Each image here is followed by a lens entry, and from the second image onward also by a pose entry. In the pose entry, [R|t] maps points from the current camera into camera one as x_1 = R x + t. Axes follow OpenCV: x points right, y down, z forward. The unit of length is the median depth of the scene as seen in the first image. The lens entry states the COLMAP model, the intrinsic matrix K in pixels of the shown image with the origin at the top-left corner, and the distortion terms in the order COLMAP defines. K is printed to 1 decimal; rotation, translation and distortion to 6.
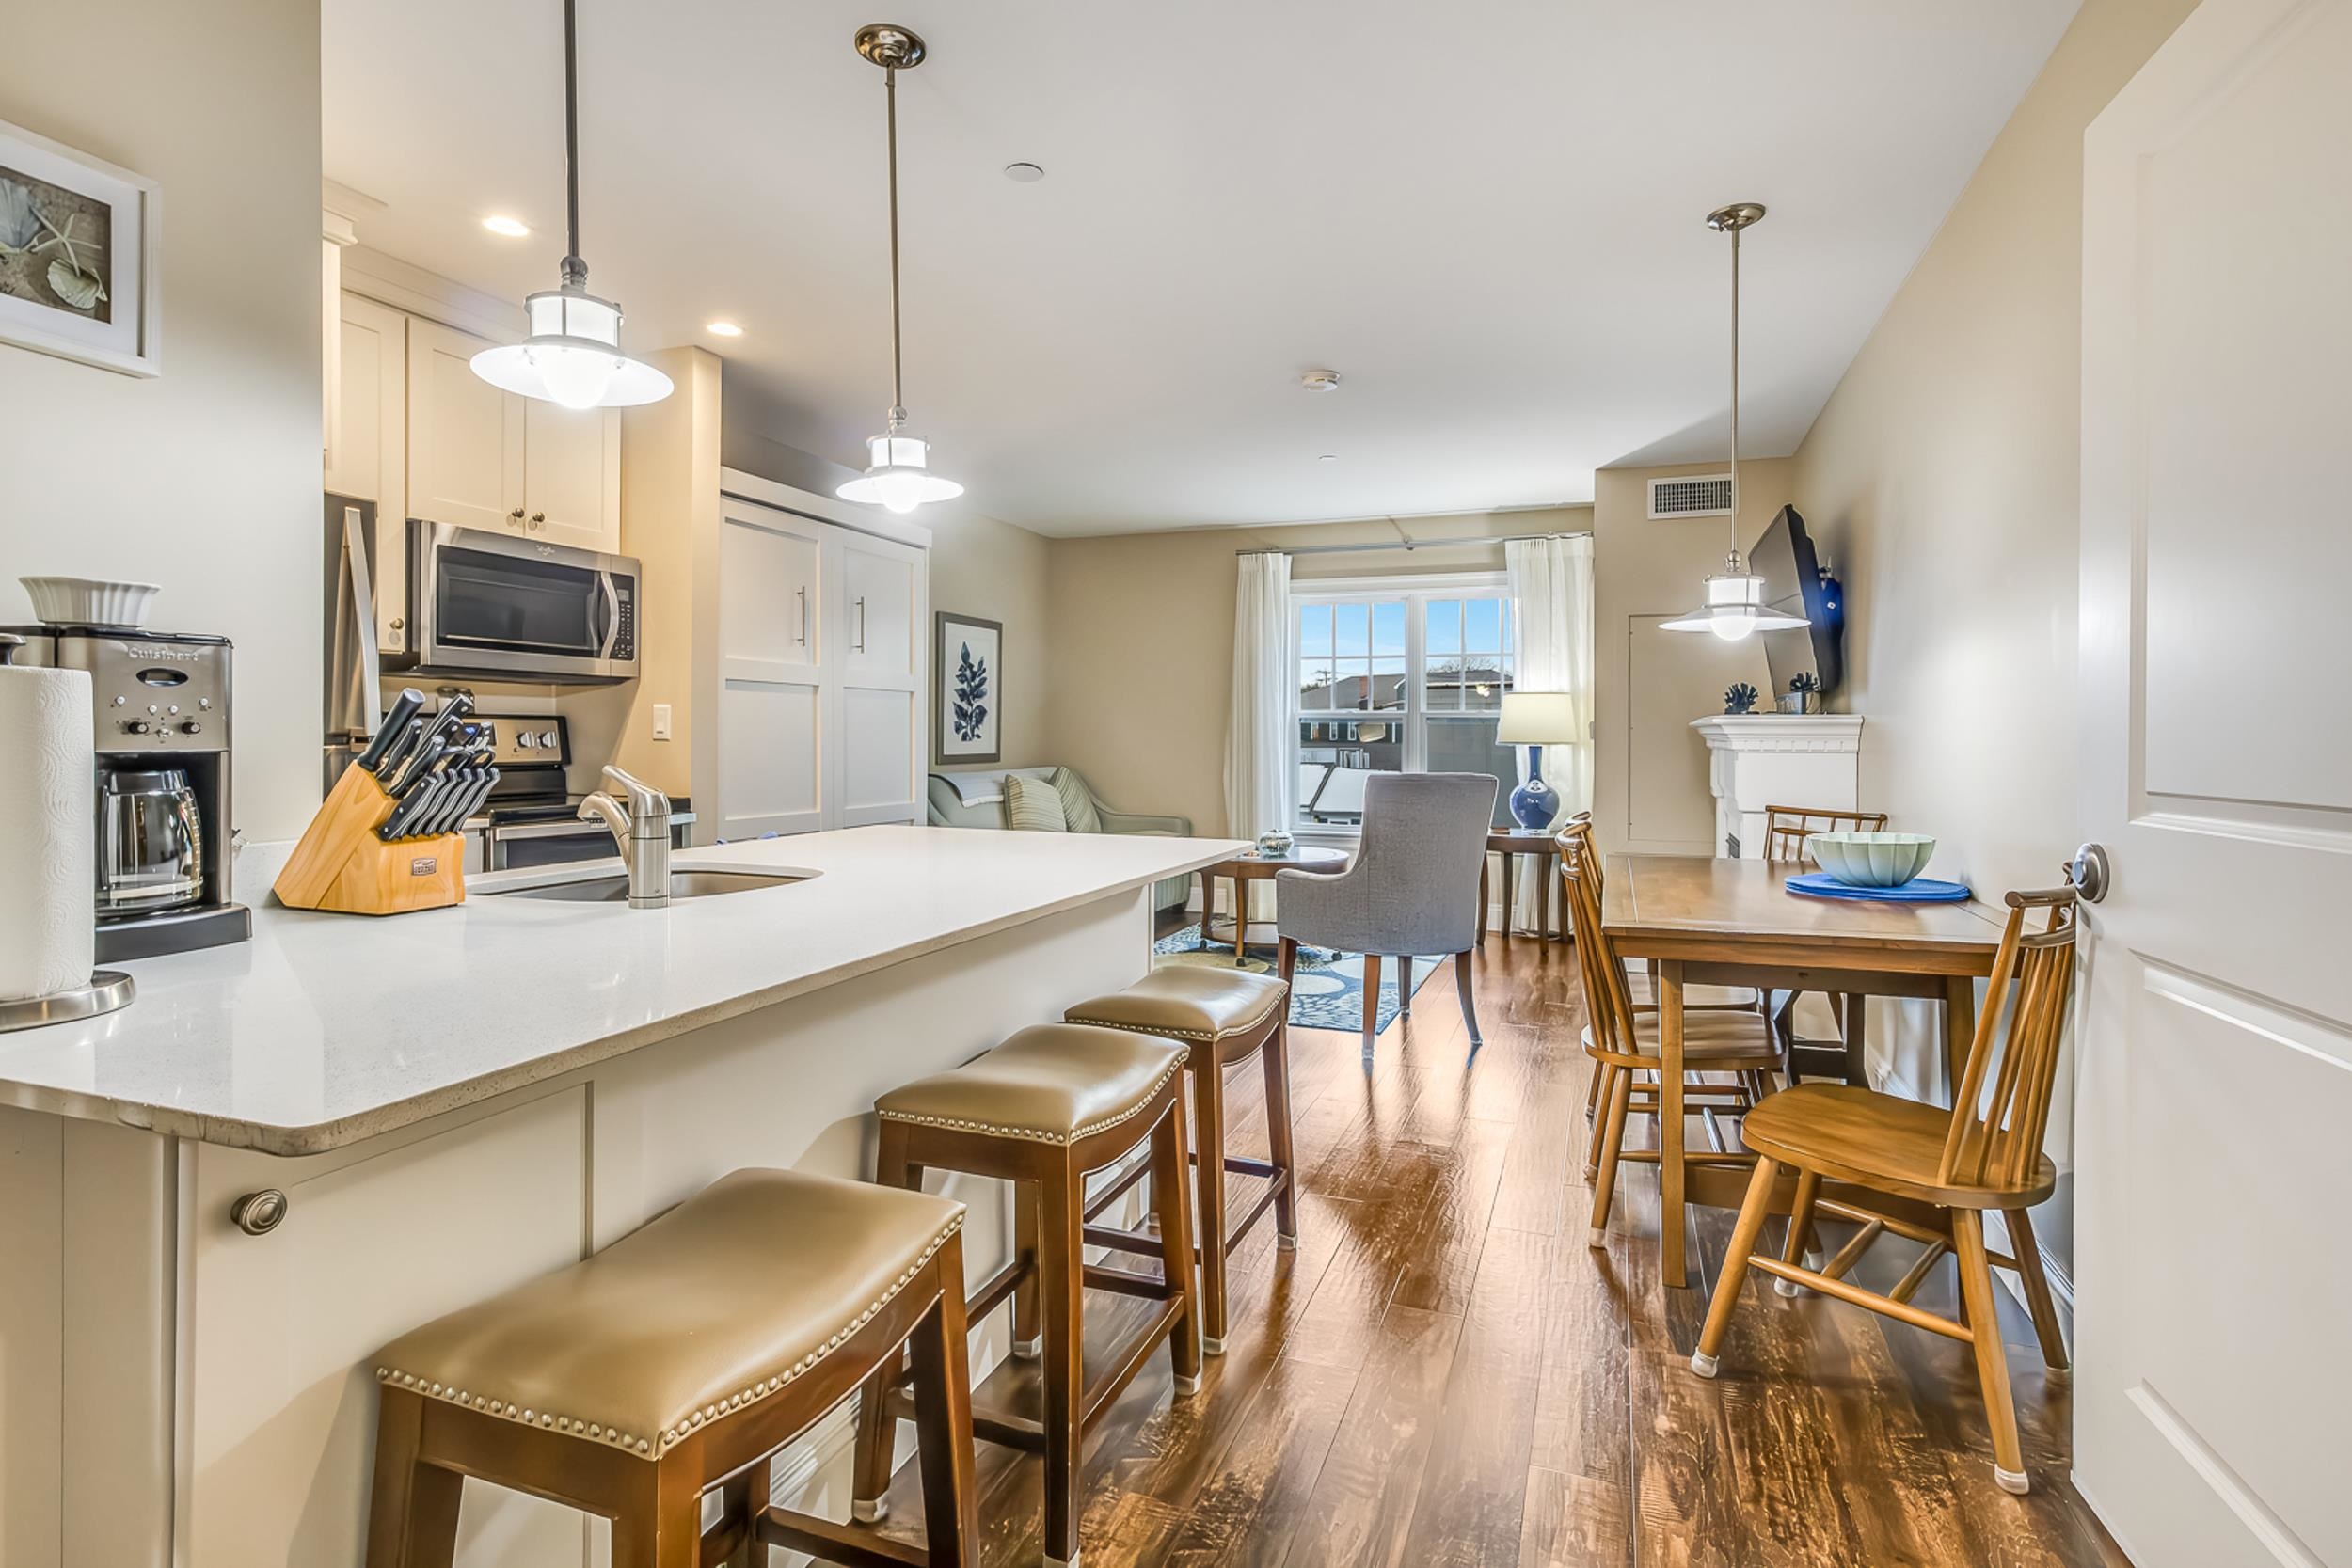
lens RADIAL K [[1176.0, 0, 1176.0], [0, 1176.0, 784.0], [0, 0, 1]] dist [-0.024163, 0.020286]
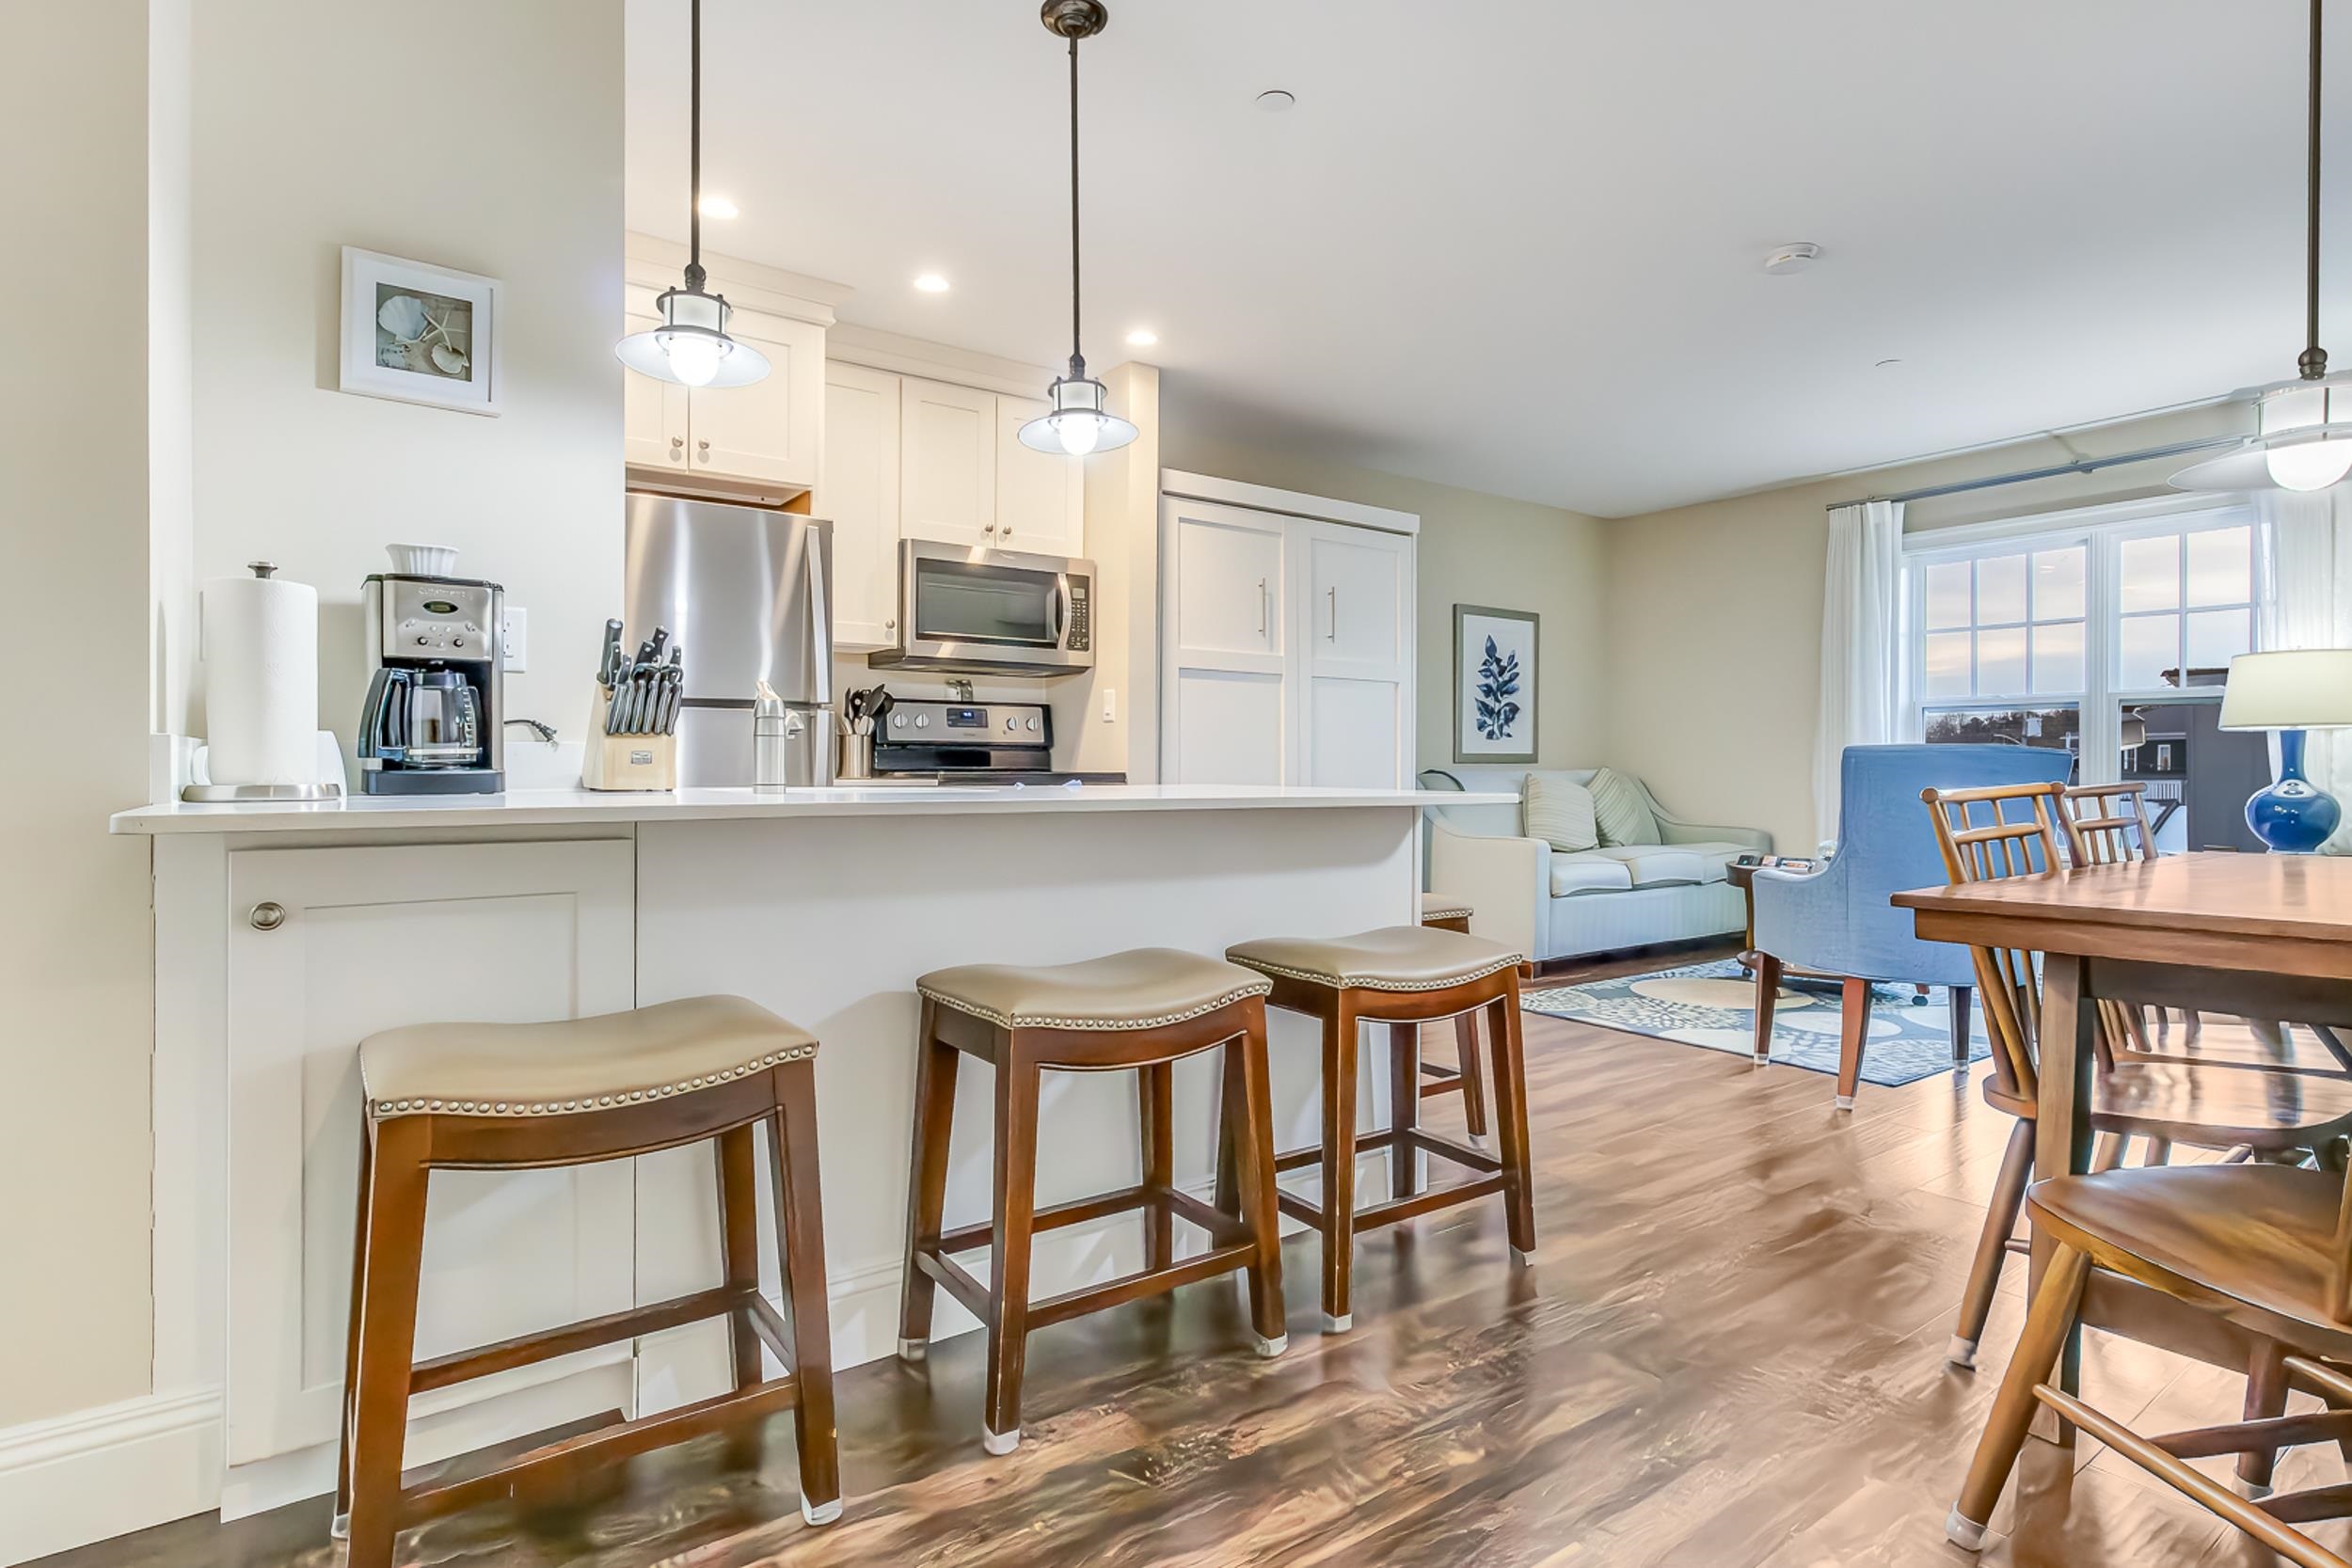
lens RADIAL K [[1193.7, 0, 1173.2], [0, 1193.7, 820.0], [0, 0, 1]] dist [-0.025816, 0.022860]
pose [[0.829683, 0.019080, -0.557908, 0.241097], [-0.020408, 0.999784, 0.003843, 0.049593], [0.557862, 0.008197, 0.829894, 0.089518]]
